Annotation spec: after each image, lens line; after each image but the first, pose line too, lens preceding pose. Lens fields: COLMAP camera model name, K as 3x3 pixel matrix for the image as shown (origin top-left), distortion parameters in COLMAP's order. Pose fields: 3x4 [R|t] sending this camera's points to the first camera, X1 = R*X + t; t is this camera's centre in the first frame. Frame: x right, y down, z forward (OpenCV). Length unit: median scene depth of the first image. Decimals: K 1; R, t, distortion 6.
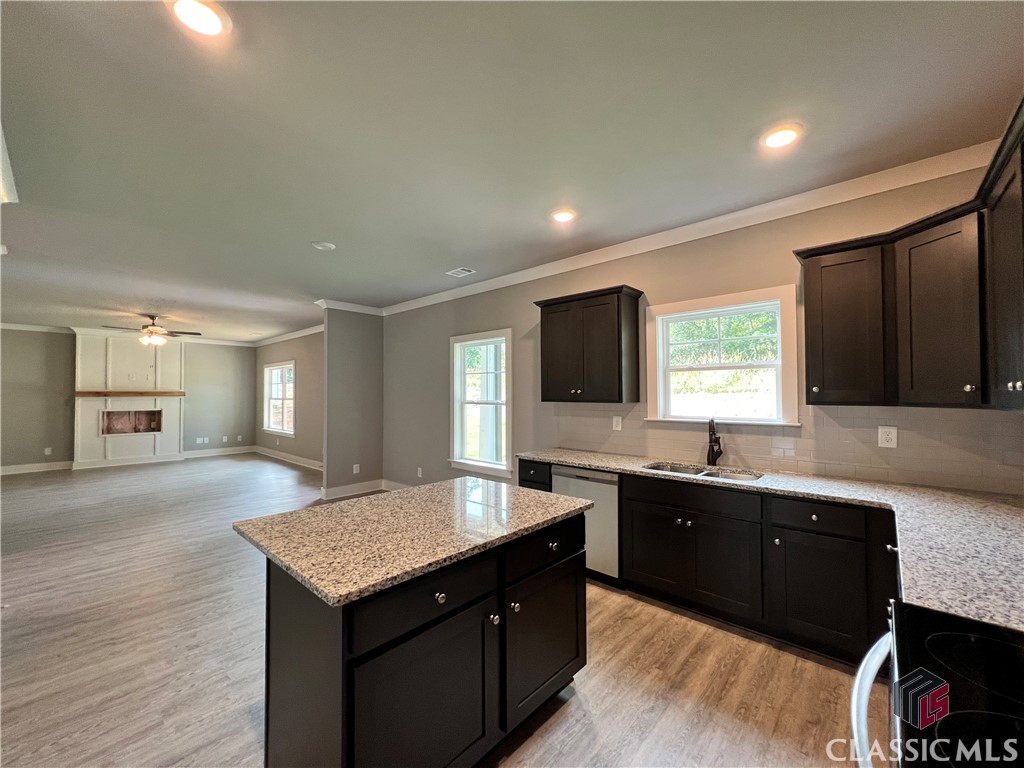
lens RADIAL K [[411.2, 0, 514.2], [0, 411.2, 385.7], [0, 0, 1]] dist [-0.000341, 0.000219]
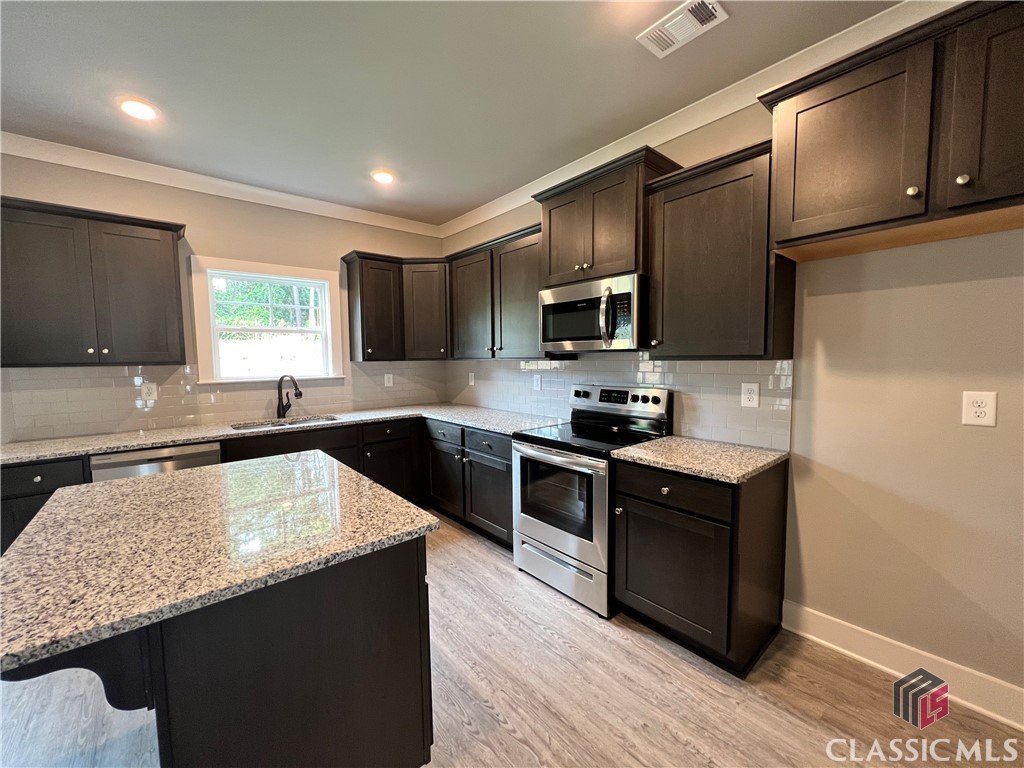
lens RADIAL K [[411.2, 0, 514.7], [0, 411.2, 382.4], [0, 0, 1]] dist [-0.000341, 0.000219]
pose [[0.125710, -0.061429, 0.990163, -0.578506], [-0.010415, 0.997944, 0.063234, 0.020483], [-0.992012, -0.018262, 0.124812, 0.248507]]
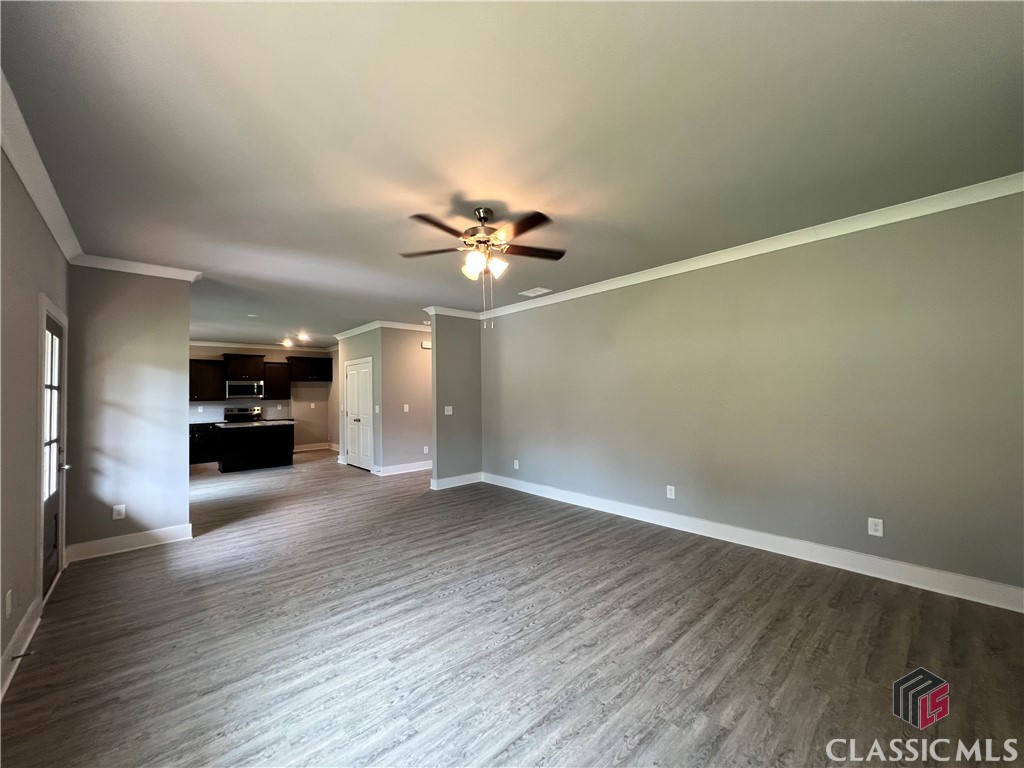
lens RADIAL K [[410.2, 0, 511.7], [0, 410.2, 388.7], [0, 0, 1]] dist [0.002897, 0.000217]
pose [[-0.994065, 0.017535, 0.107367, -2.261150], [0.013908, 0.999310, -0.034442, 0.081228], [-0.107897, -0.032744, -0.993623, 3.381016]]
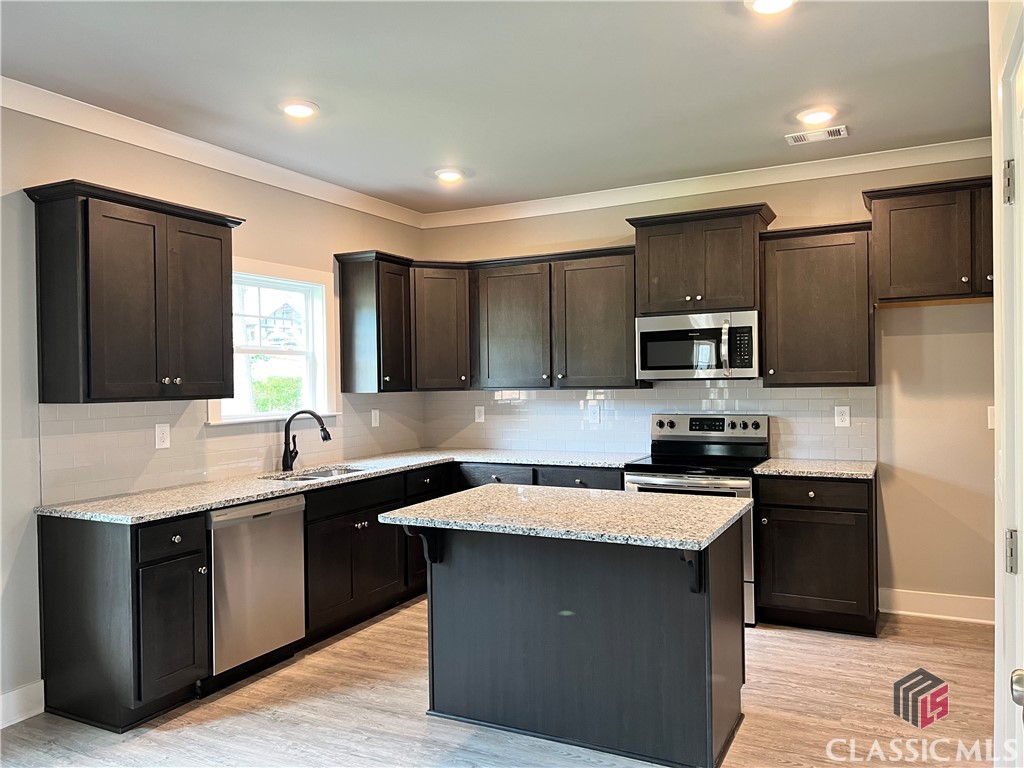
lens RADIAL K [[767.7, 0, 511.2], [0, 767.7, 381.2], [0, 0, 1]] dist [0.039760, -0.030149]
pose [[-0.259301, 0.005071, 0.965783, -1.200983], [-0.004060, 0.999972, -0.006341, 0.024752], [-0.965788, -0.005565, -0.259273, 1.035848]]
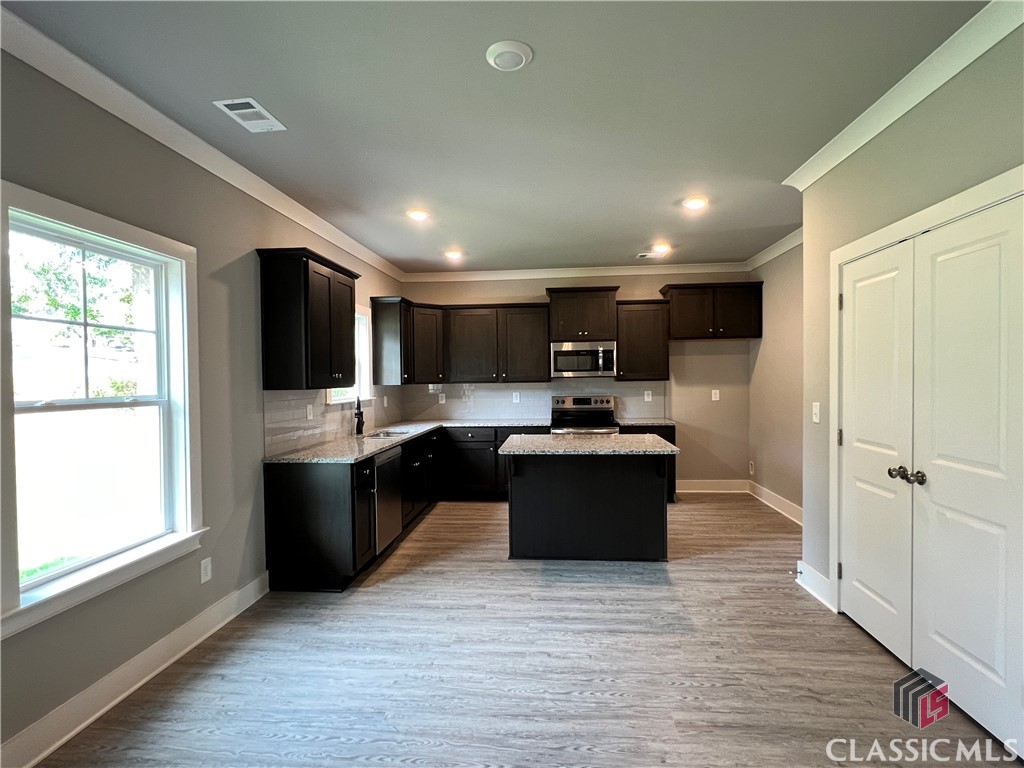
lens RADIAL K [[508.1, 0, 512.4], [0, 508.1, 387.6], [0, 0, 1]] dist [-0.000822, -0.000123]
pose [[-0.600925, -0.005995, 0.799283, -1.160838], [-0.001958, 0.999980, 0.006028, 0.039293], [-0.799303, 0.002057, -0.600925, 1.683312]]
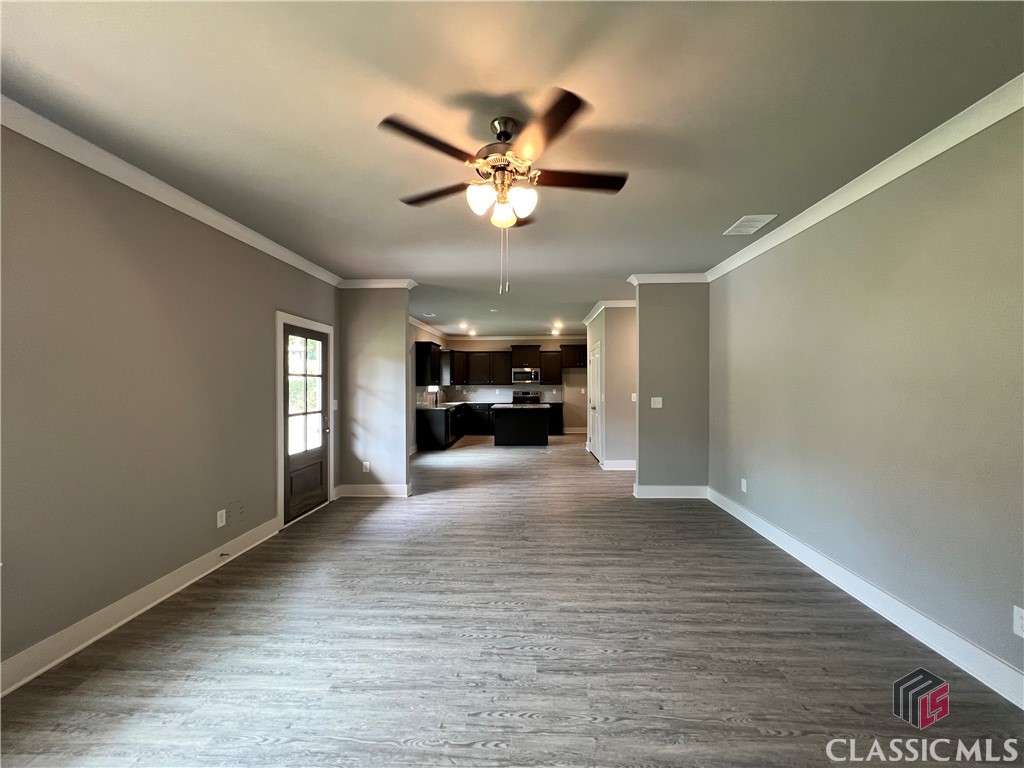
lens RADIAL K [[411.2, 0, 512.5], [0, 411.2, 383.2], [0, 0, 1]] dist [-0.000341, 0.000219]
pose [[-0.634426, 0.003284, 0.772976, -2.662740], [-0.010804, 0.999856, -0.013115, 0.065298], [-0.772908, -0.016672, -0.634299, 2.822507]]
